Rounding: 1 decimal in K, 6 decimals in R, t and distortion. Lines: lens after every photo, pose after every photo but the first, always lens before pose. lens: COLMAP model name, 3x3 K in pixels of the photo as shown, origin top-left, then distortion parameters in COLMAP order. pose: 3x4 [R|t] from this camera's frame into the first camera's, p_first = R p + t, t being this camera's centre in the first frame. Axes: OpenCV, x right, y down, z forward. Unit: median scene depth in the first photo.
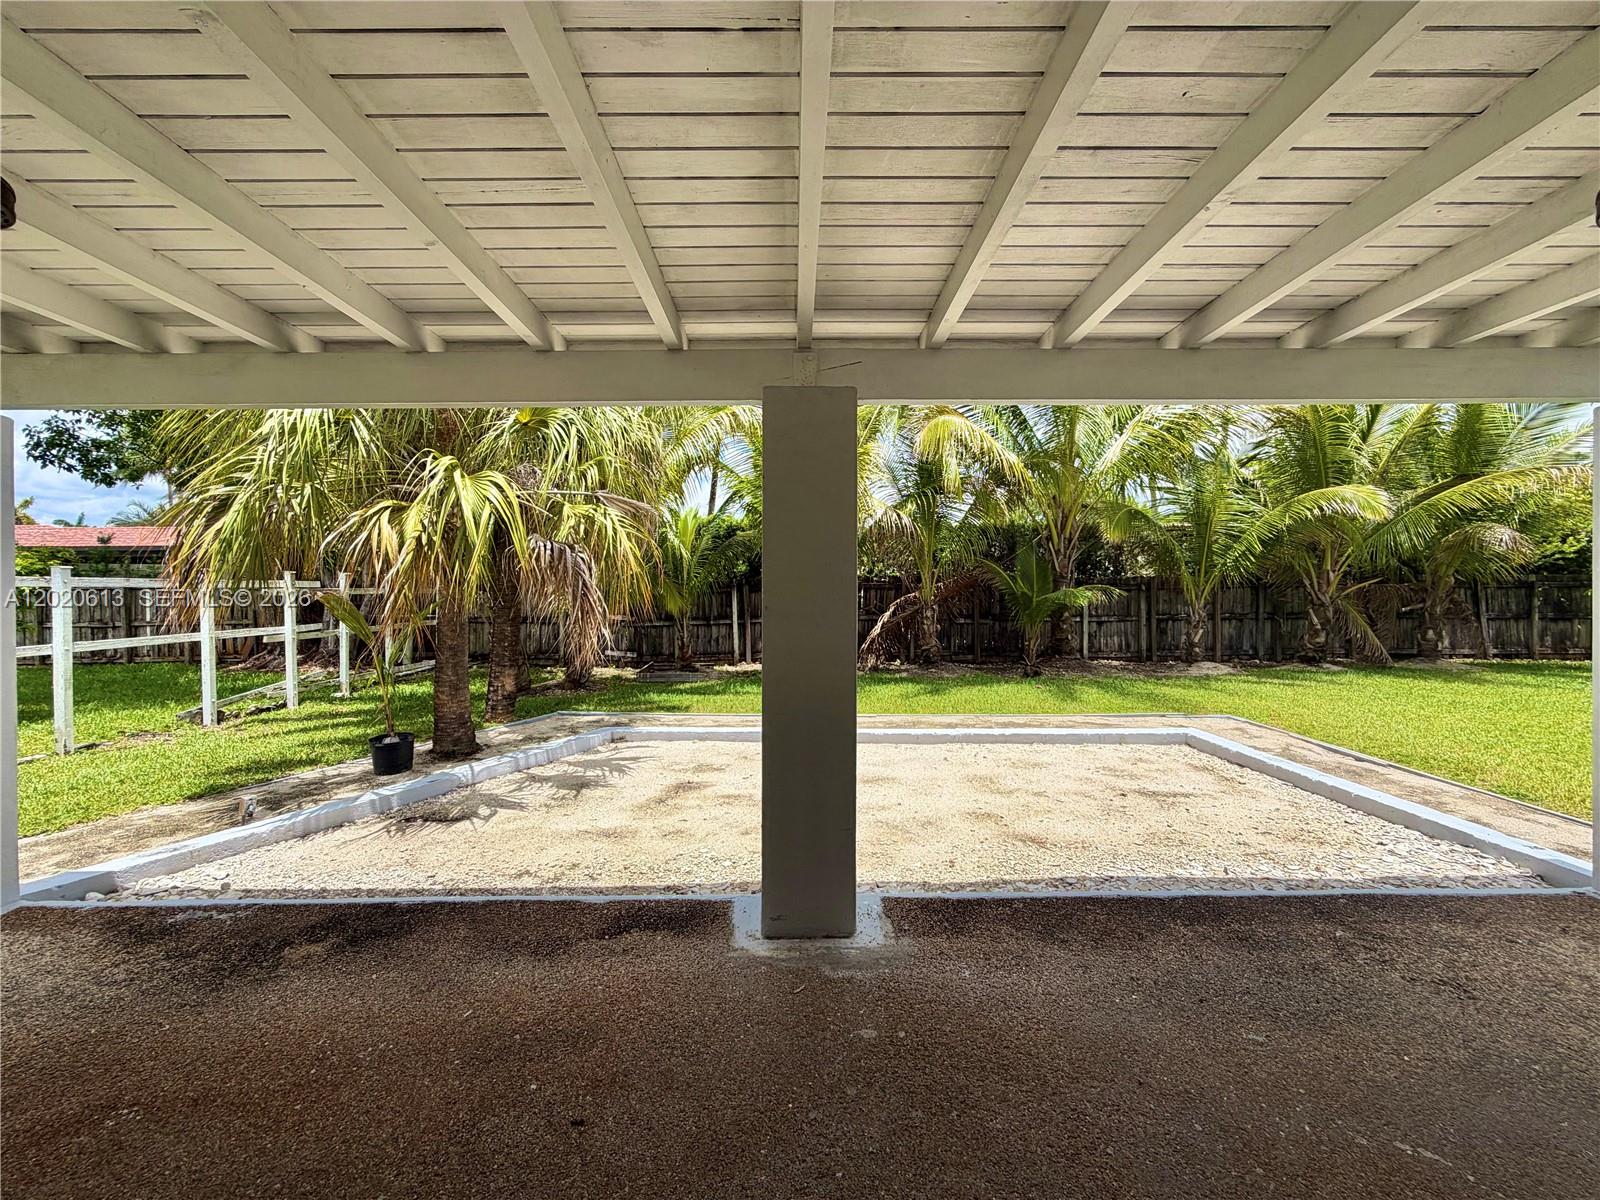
lens RADIAL K [[636.3, 0, 801.0], [0, 636.3, 589.9], [0, 0, 1]] dist [0.001106, 0.000402]
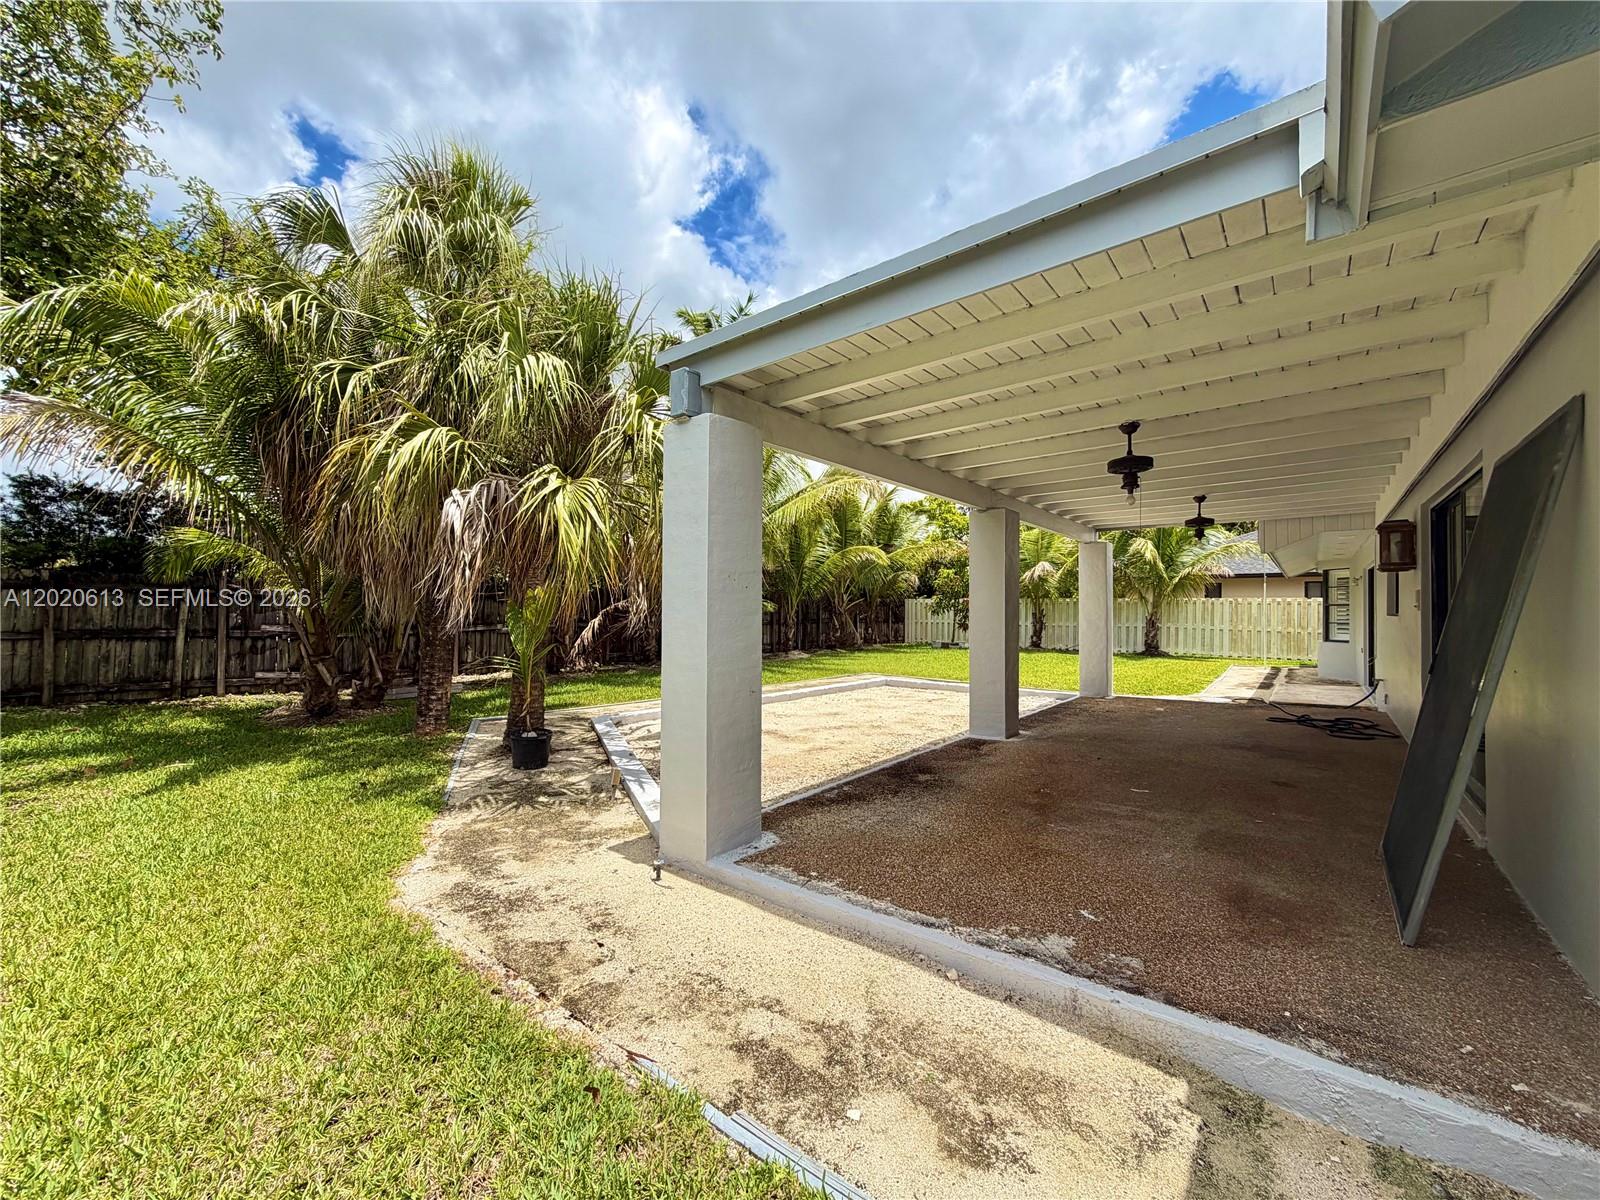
lens RADIAL K [[636.3, 0, 796.3], [0, 636.3, 609.2], [0, 0, 1]] dist [0.001106, 0.000402]
pose [[0.638024, 0.008333, 0.769971, -1.323963], [-0.010749, 0.999940, -0.001914, 0.040896], [-0.769941, -0.007055, 0.638076, 0.051165]]
